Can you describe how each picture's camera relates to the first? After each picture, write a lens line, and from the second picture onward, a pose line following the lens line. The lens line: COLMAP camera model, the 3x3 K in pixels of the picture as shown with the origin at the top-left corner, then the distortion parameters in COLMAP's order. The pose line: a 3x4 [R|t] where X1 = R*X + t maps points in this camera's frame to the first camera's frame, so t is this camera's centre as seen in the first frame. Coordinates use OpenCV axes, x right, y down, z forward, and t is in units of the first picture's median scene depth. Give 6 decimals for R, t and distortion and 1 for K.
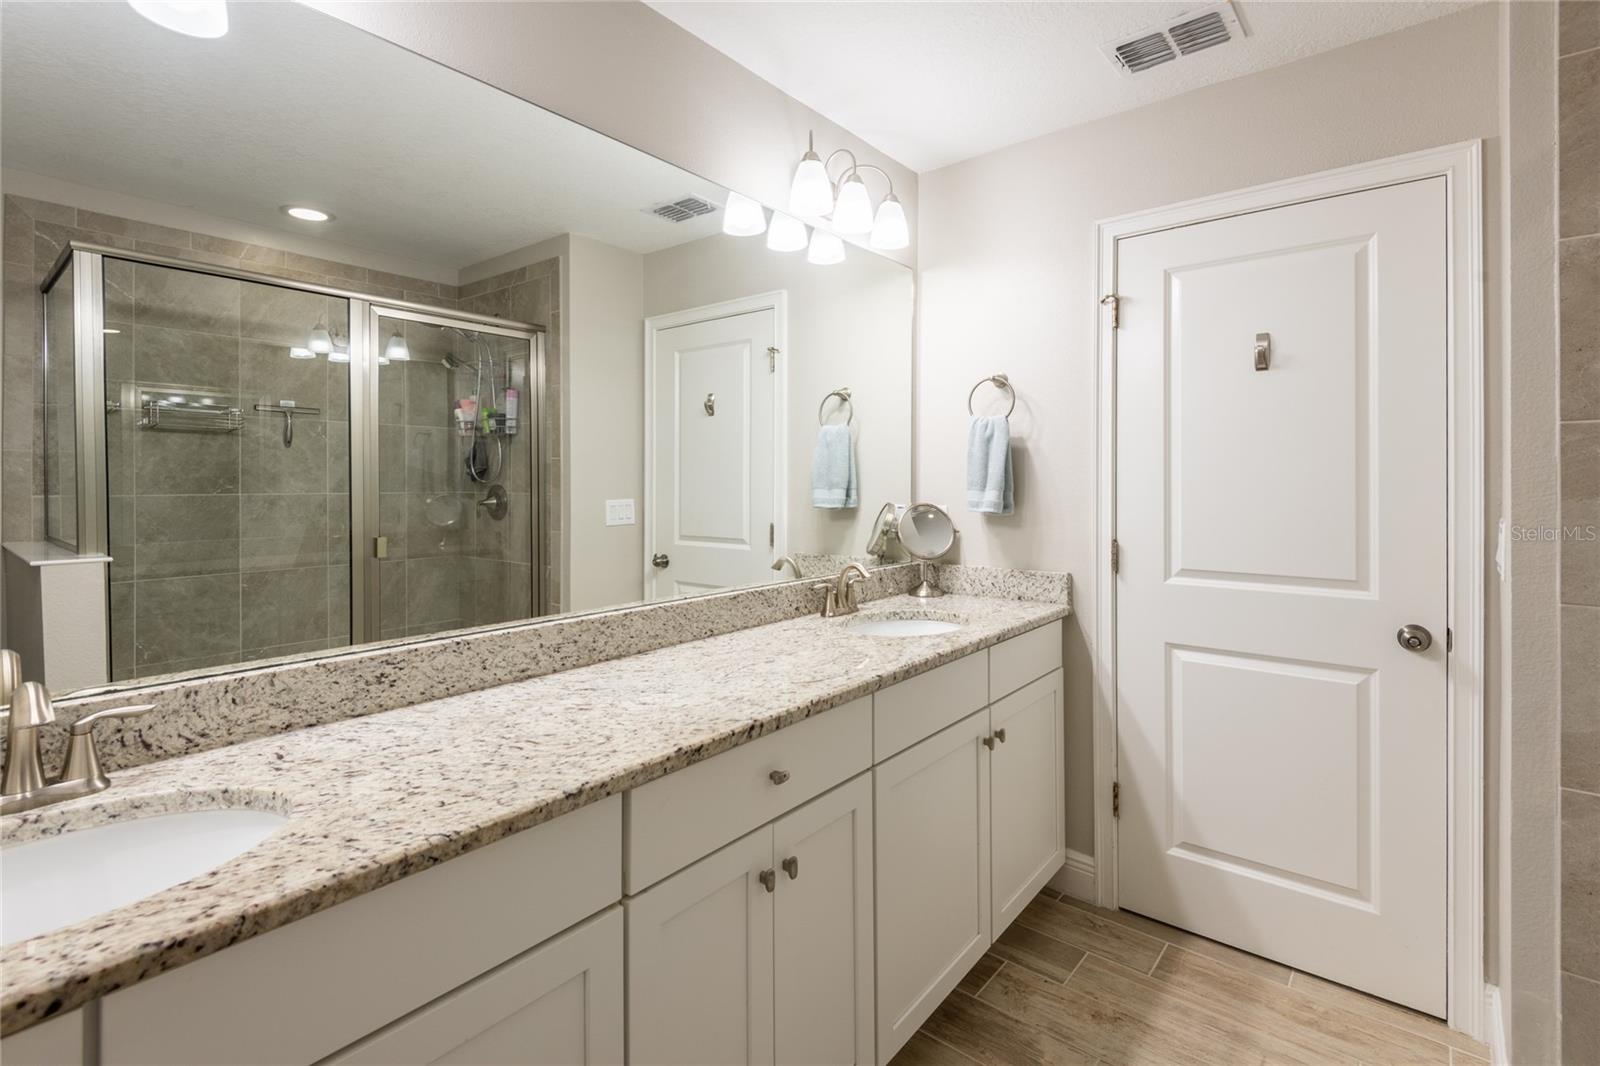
lens RADIAL K [[743.5, 0, 799.3], [0, 743.5, 487.5], [0, 0, 1]] dist [-0.000307, -0.000013]
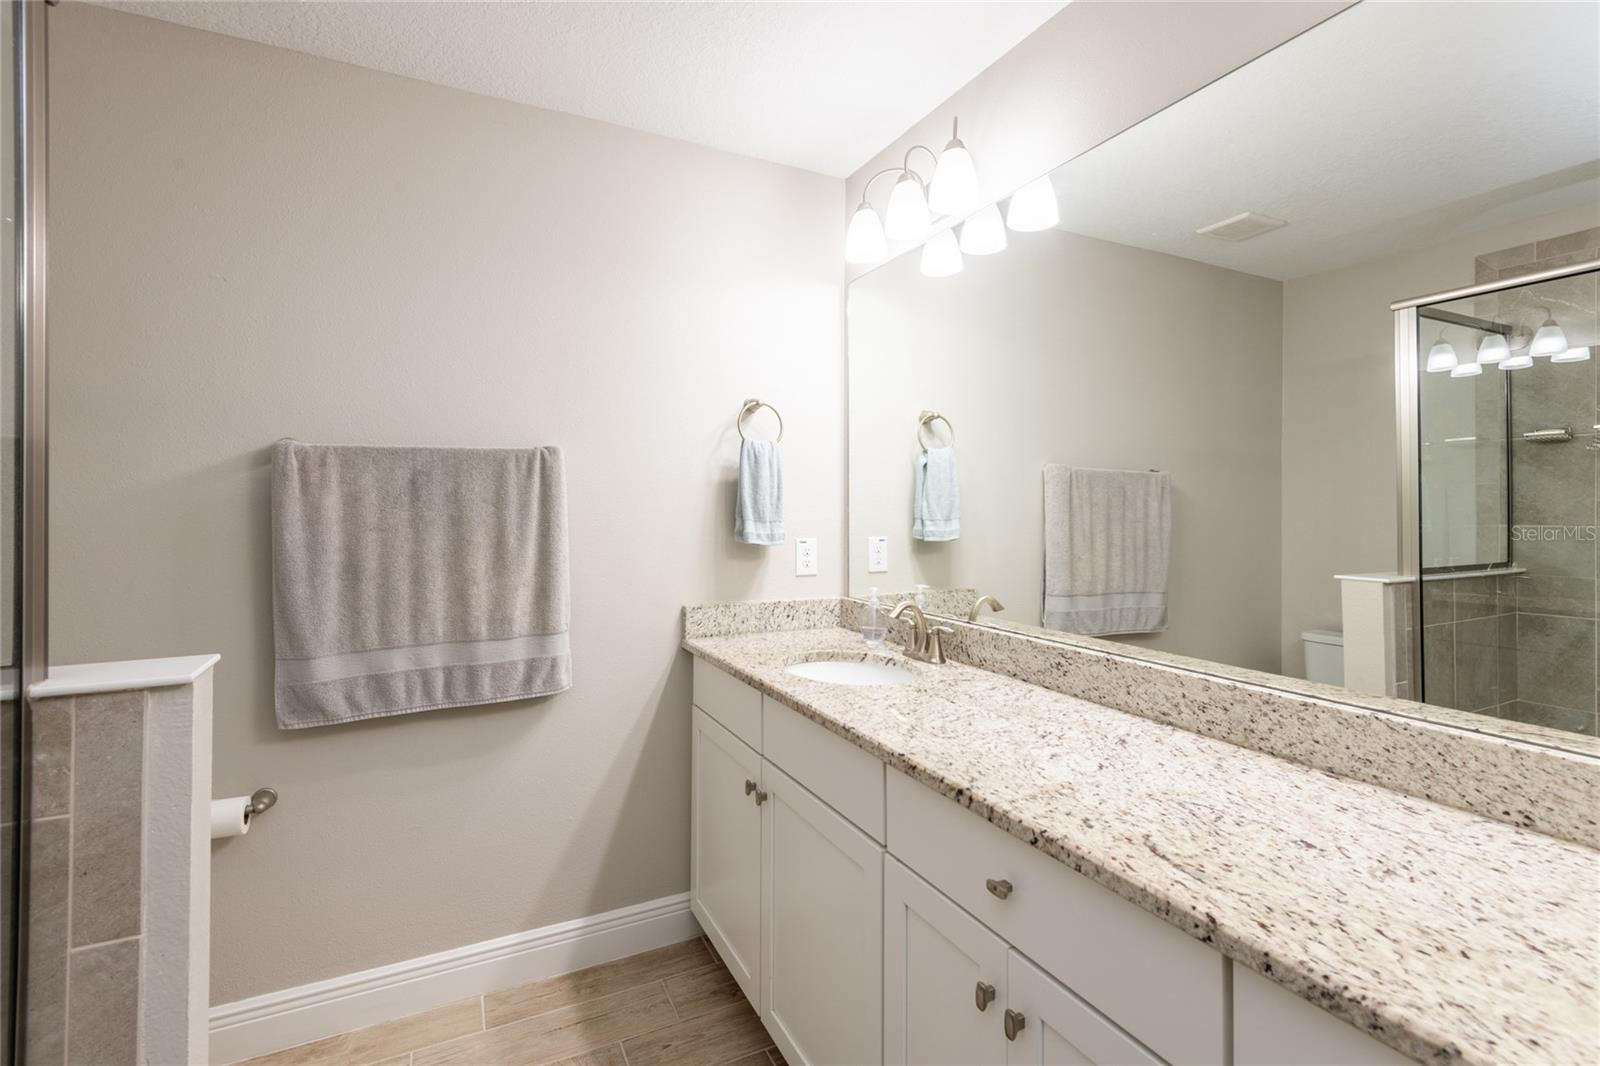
lens RADIAL K [[748.8, 0, 832.3], [0, 748.8, 516.0], [0, 0, 1]] dist [-0.001919, -0.002071]
pose [[-0.398873, 0.006546, -0.916983, 0.736232], [-0.009174, 0.999896, 0.011128, -0.011035], [0.916960, 0.012851, -0.398772, 1.102418]]
